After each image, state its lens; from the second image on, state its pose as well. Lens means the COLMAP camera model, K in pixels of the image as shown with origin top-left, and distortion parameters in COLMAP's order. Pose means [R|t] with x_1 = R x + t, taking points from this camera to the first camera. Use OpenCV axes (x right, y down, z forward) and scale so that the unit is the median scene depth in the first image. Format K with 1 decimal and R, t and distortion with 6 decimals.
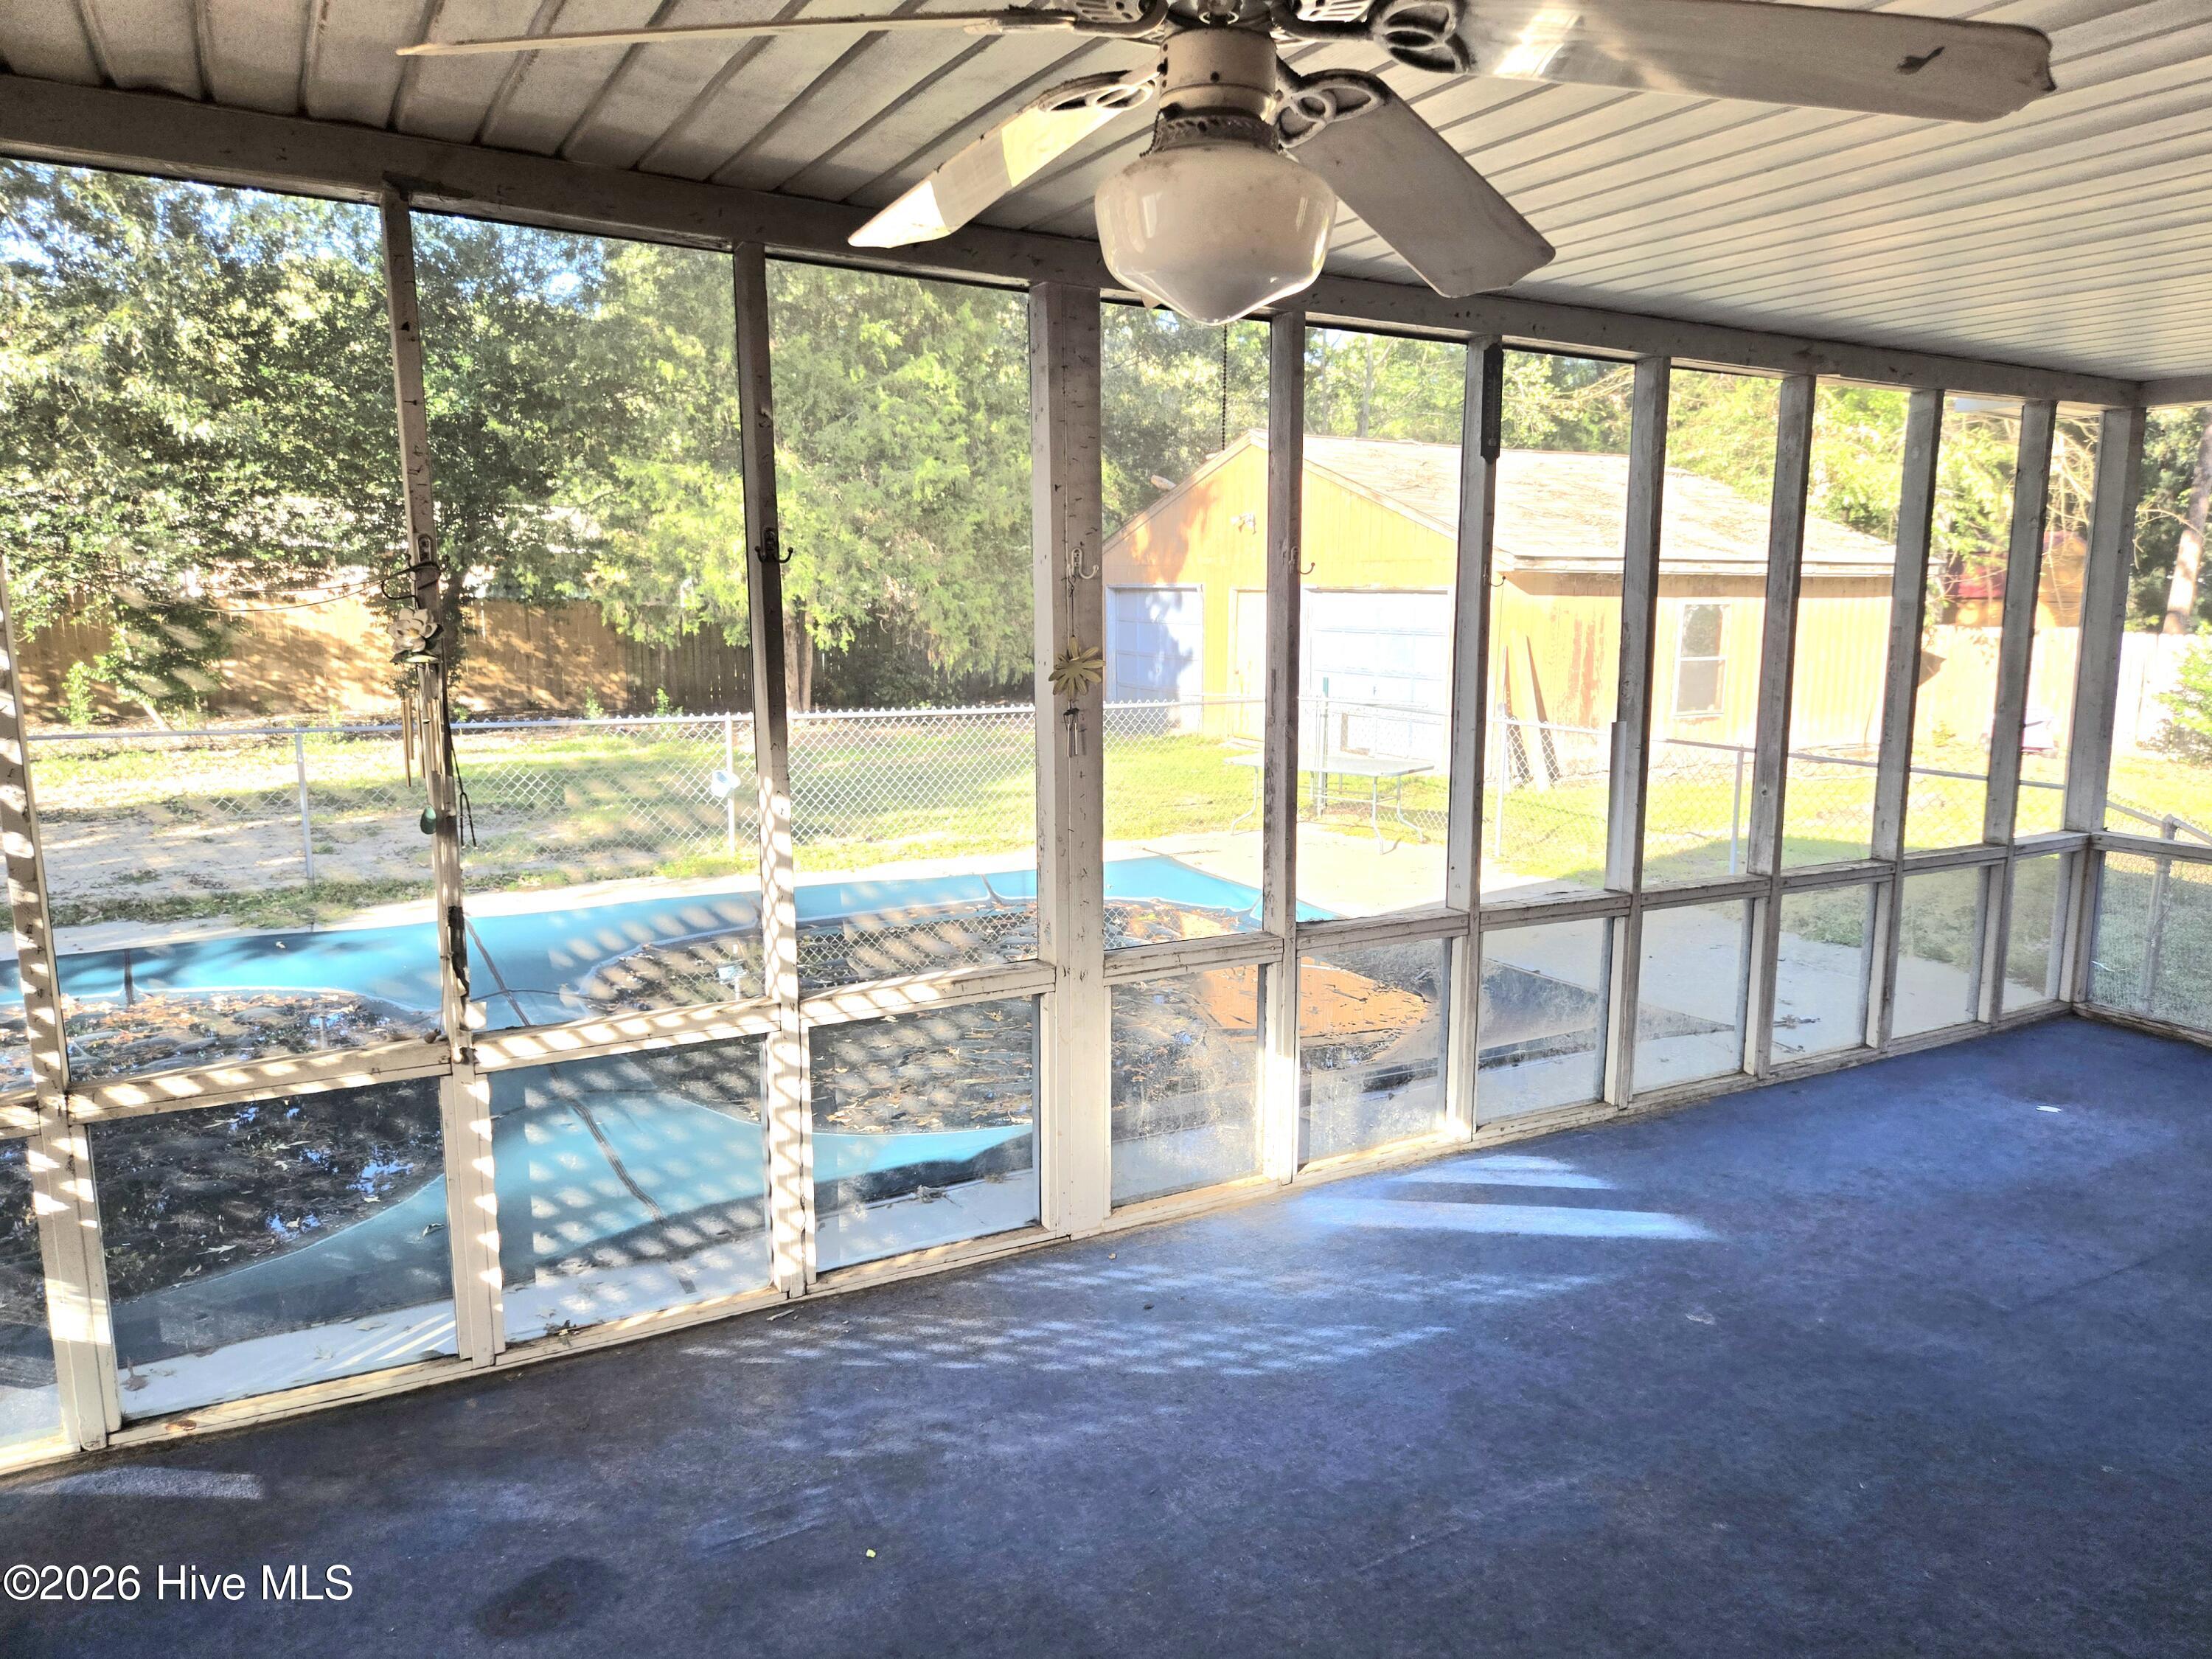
lens RADIAL K [[1486.8, 0, 1136.9], [0, 1486.8, 832.6], [0, 0, 1]] dist [0.074390, -0.056643]
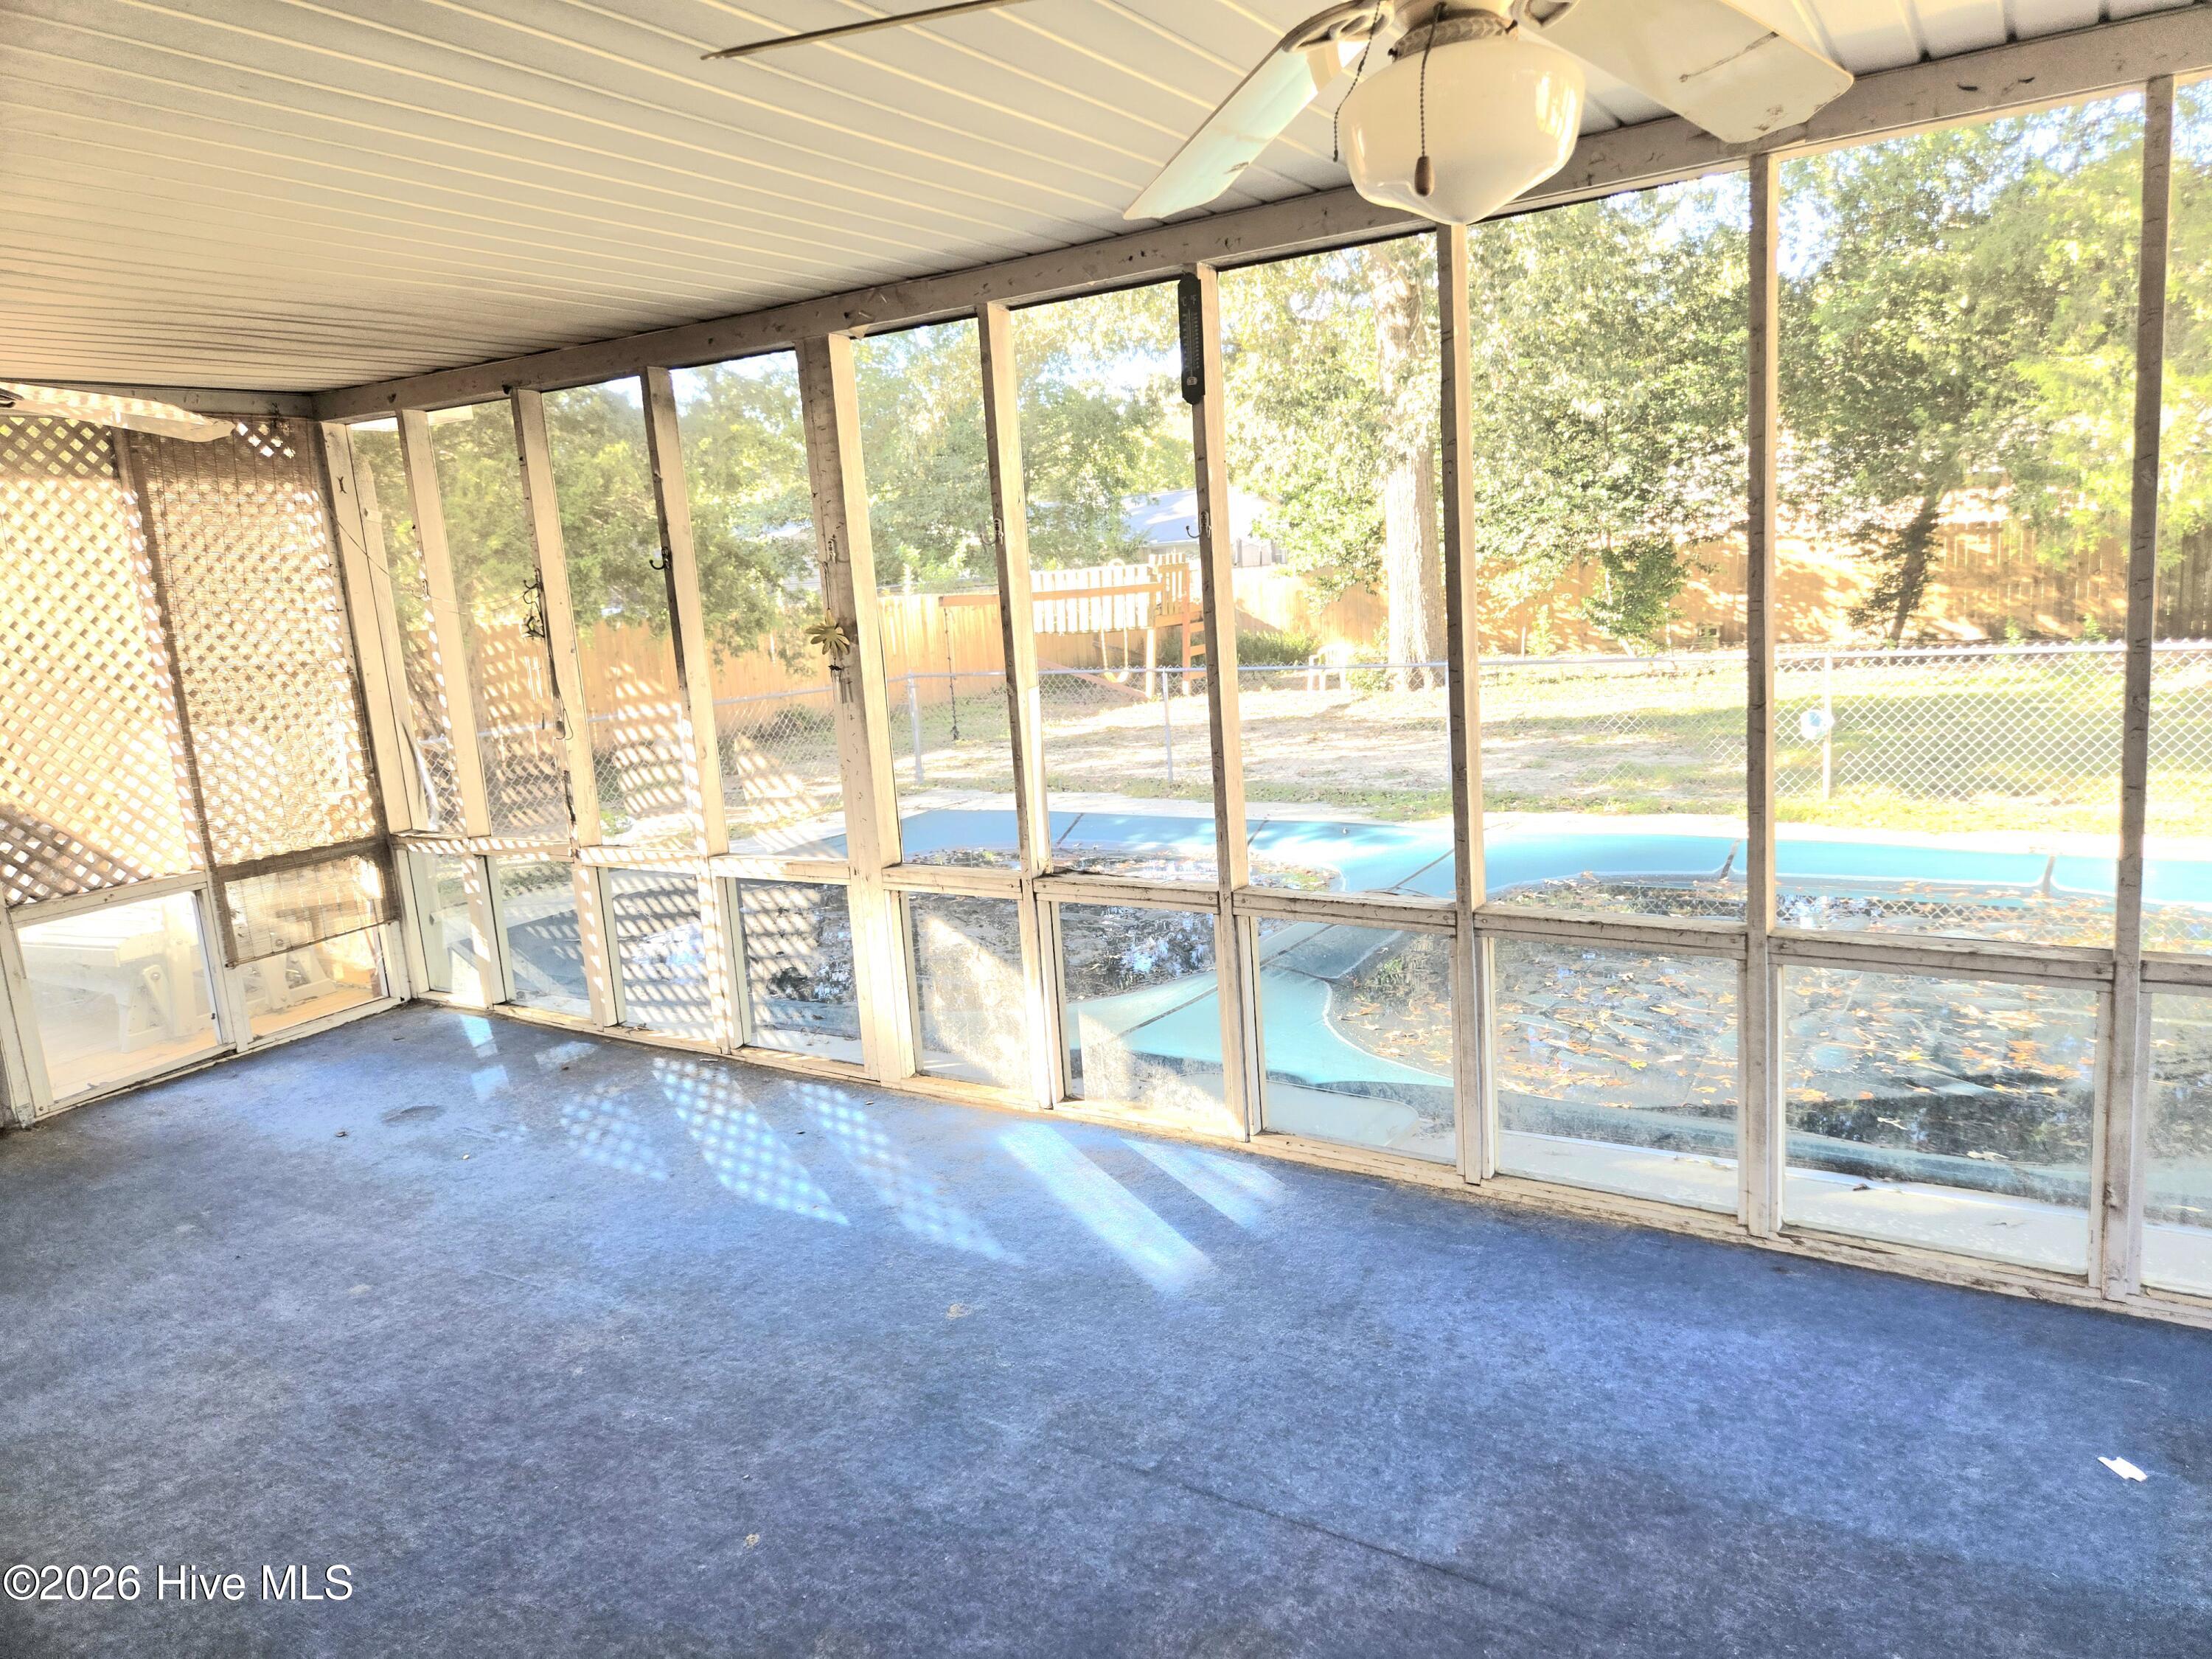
lens RADIAL K [[1486.8, 0, 1136.9], [0, 1486.8, 832.6], [0, 0, 1]] dist [0.074390, -0.056643]
pose [[0.465393, 0.117698, -0.877244, 1.236001], [-0.072966, 0.992847, 0.094498, -0.083000], [0.882091, 0.020030, 0.470652, 0.638862]]
